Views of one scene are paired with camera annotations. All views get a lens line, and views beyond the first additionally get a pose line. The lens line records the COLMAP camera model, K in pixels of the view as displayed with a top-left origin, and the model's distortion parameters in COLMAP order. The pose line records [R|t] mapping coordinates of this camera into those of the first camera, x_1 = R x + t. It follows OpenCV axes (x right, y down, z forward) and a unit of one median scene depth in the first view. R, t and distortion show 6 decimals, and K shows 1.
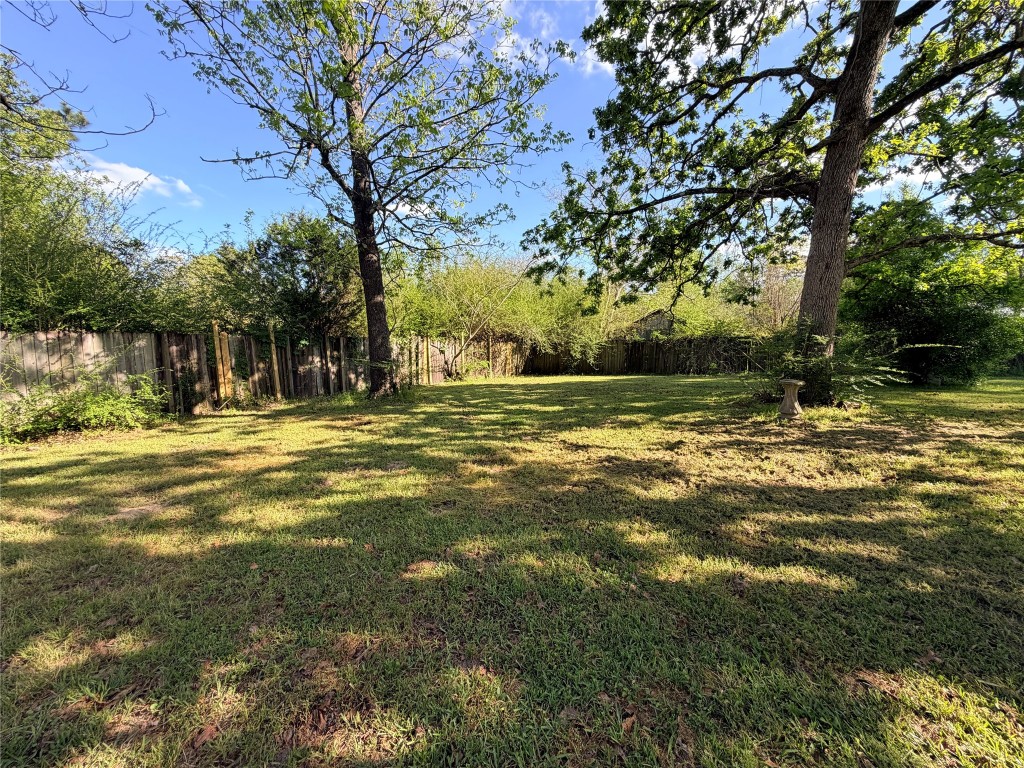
lens RADIAL K [[408.1, 0, 515.7], [0, 408.1, 384.5], [0, 0, 1]] dist [-0.000811, 0.000435]
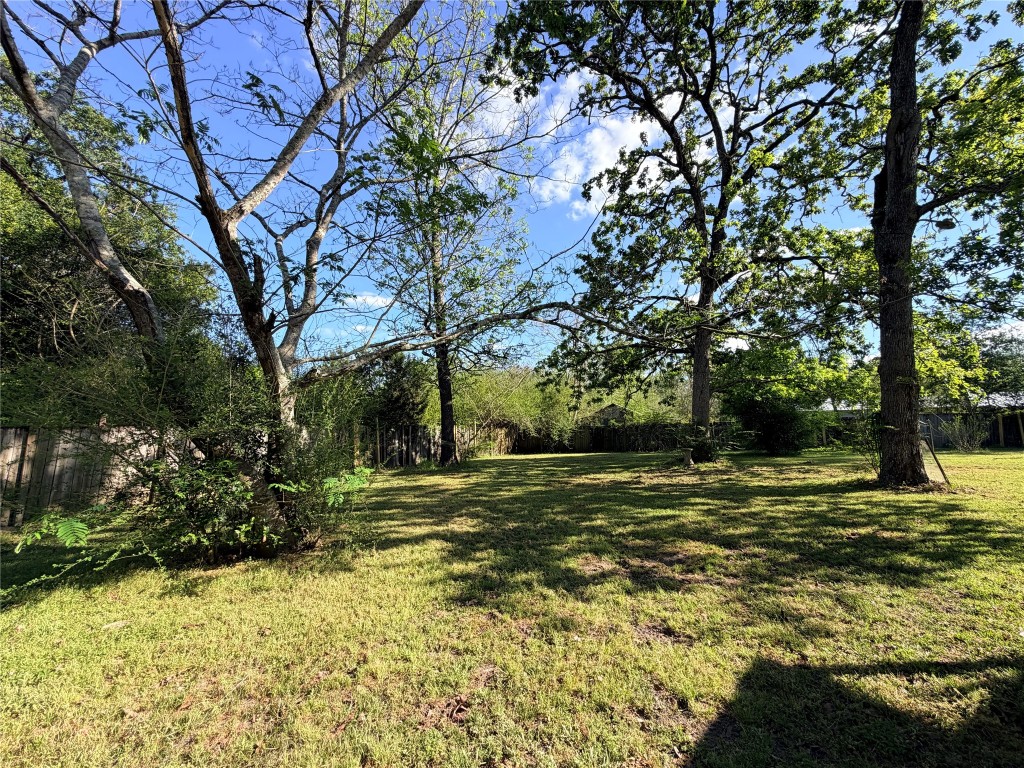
lens RADIAL K [[408.1, 0, 514.5], [0, 408.1, 382.4], [0, 0, 1]] dist [-0.000811, 0.000435]
pose [[0.992924, 0.010314, 0.118304, -0.299744], [0.014498, 0.978240, -0.206968, 0.051955], [-0.117864, 0.207219, 0.971169, -0.650949]]
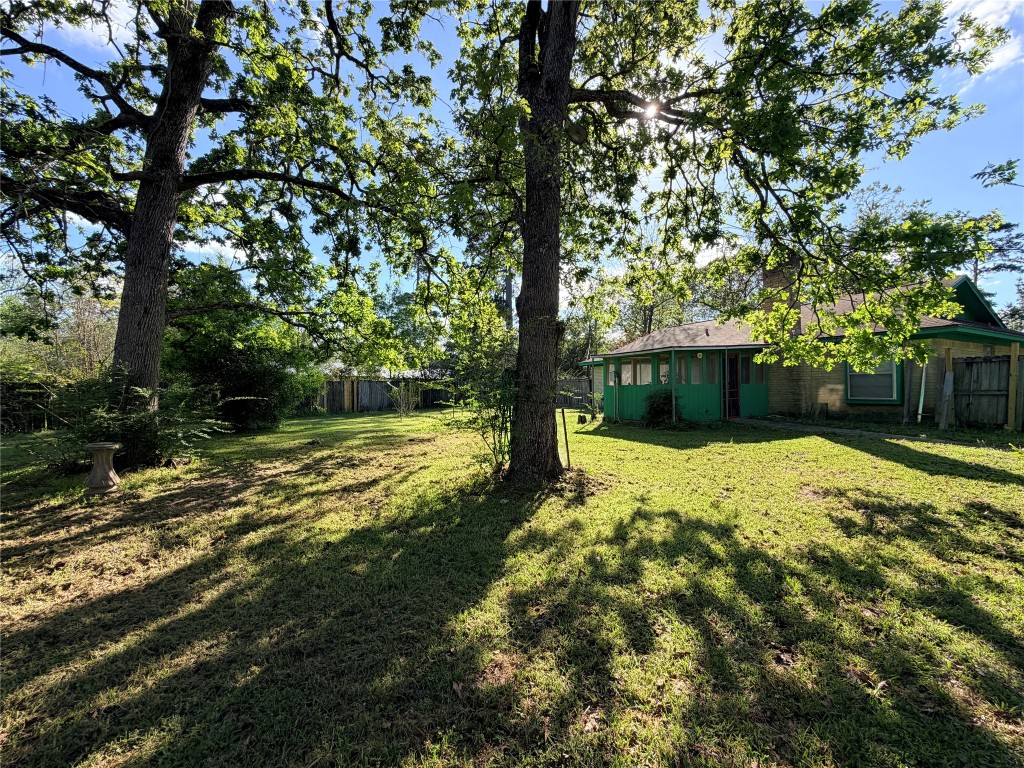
lens RADIAL K [[408.1, 0, 502.1], [0, 408.1, 386.6], [0, 0, 1]] dist [-0.000811, 0.000435]
pose [[0.221430, 0.020780, 0.974955, 0.048124], [0.087070, 0.995359, -0.040990, -0.013594], [-0.971281, 0.093966, 0.218593, 0.042771]]
